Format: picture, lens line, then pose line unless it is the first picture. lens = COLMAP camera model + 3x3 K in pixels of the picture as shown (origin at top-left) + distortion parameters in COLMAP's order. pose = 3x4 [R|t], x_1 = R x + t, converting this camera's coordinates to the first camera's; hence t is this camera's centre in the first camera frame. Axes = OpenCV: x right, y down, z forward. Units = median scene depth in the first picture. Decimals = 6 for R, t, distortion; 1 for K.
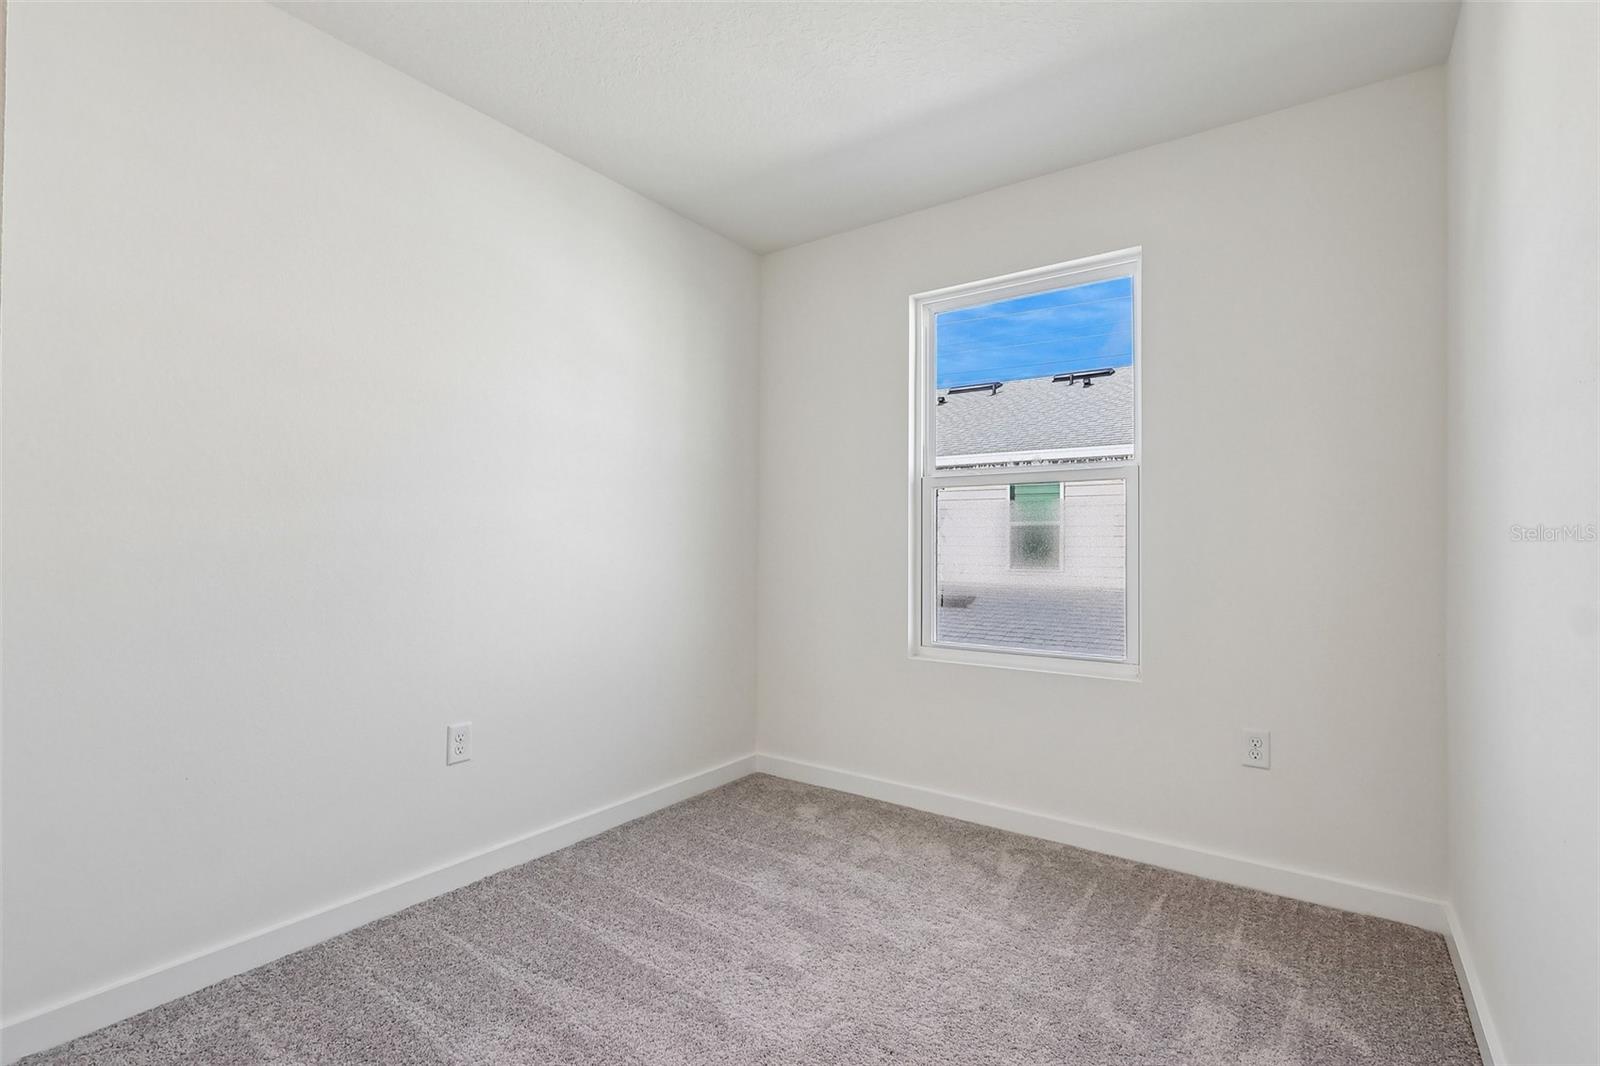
lens RADIAL K [[735.6, 0, 800.0], [0, 735.6, 536.7], [0, 0, 1]] dist [-0.003238, 0.000047]
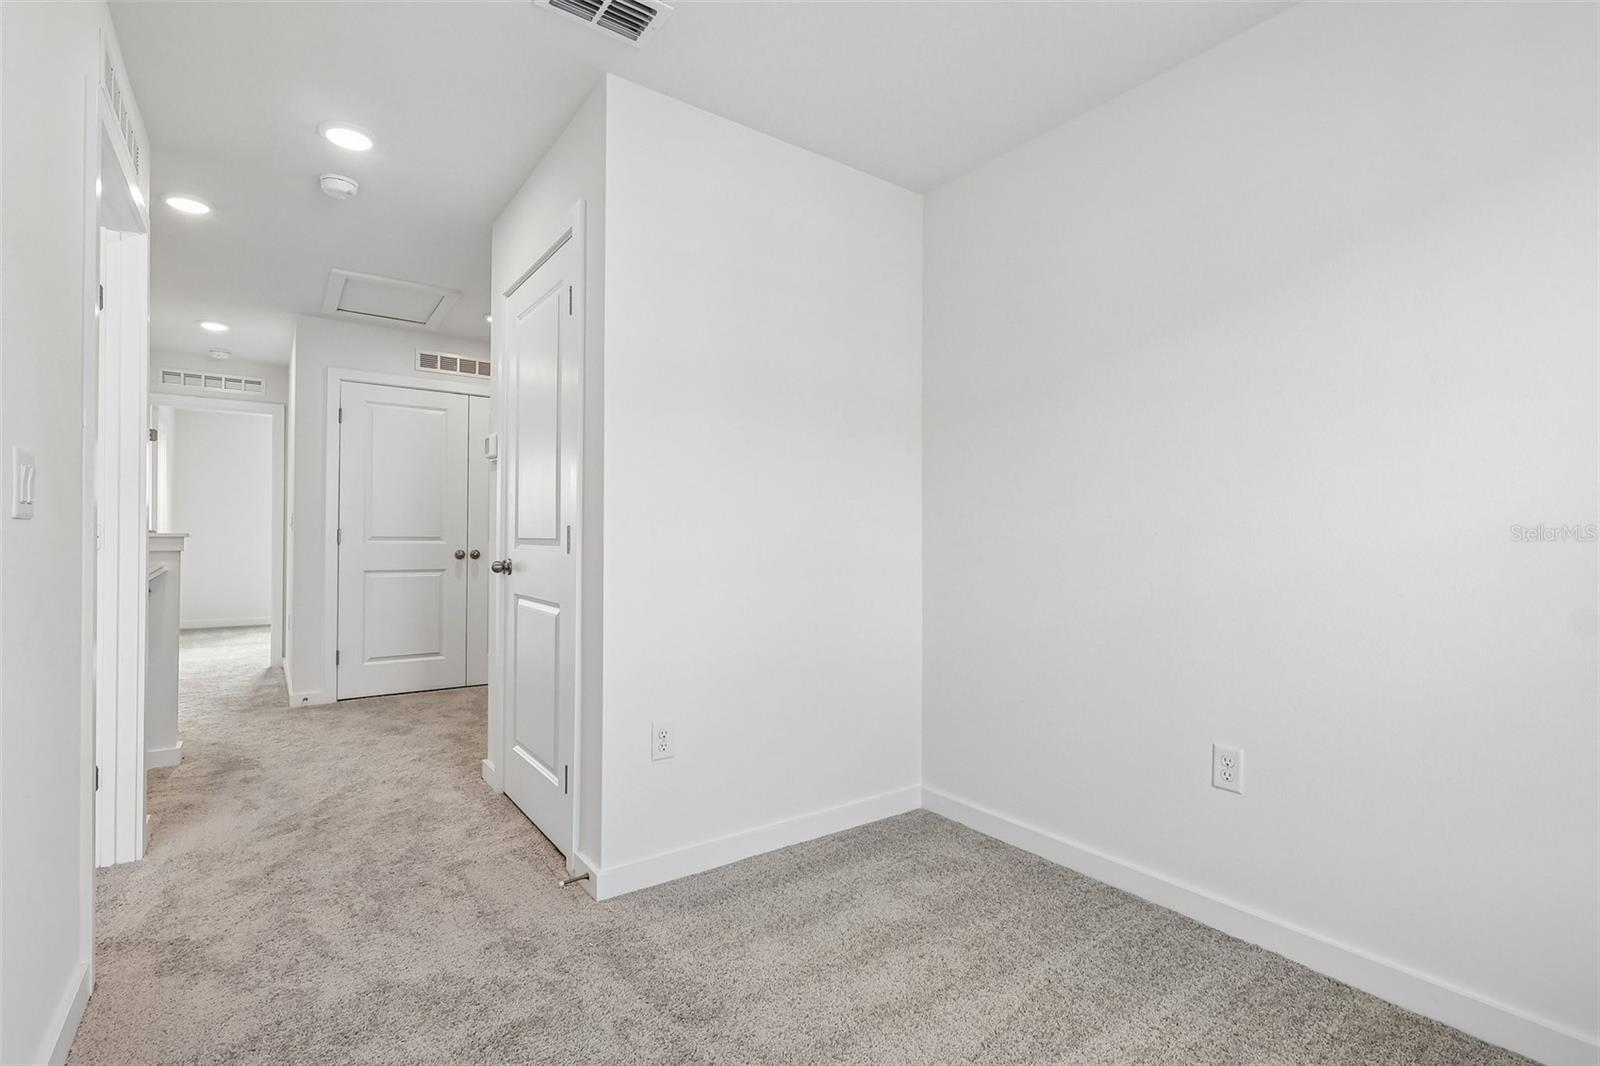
lens RADIAL K [[735.6, 0, 799.9], [0, 735.6, 536.7], [0, 0, 1]] dist [-0.003238, 0.000047]
pose [[-0.307834, -0.010920, -0.951377, 0.531558], [-0.001112, 0.999938, -0.011117, 0.015130], [0.951439, -0.002365, -0.307827, 0.785310]]
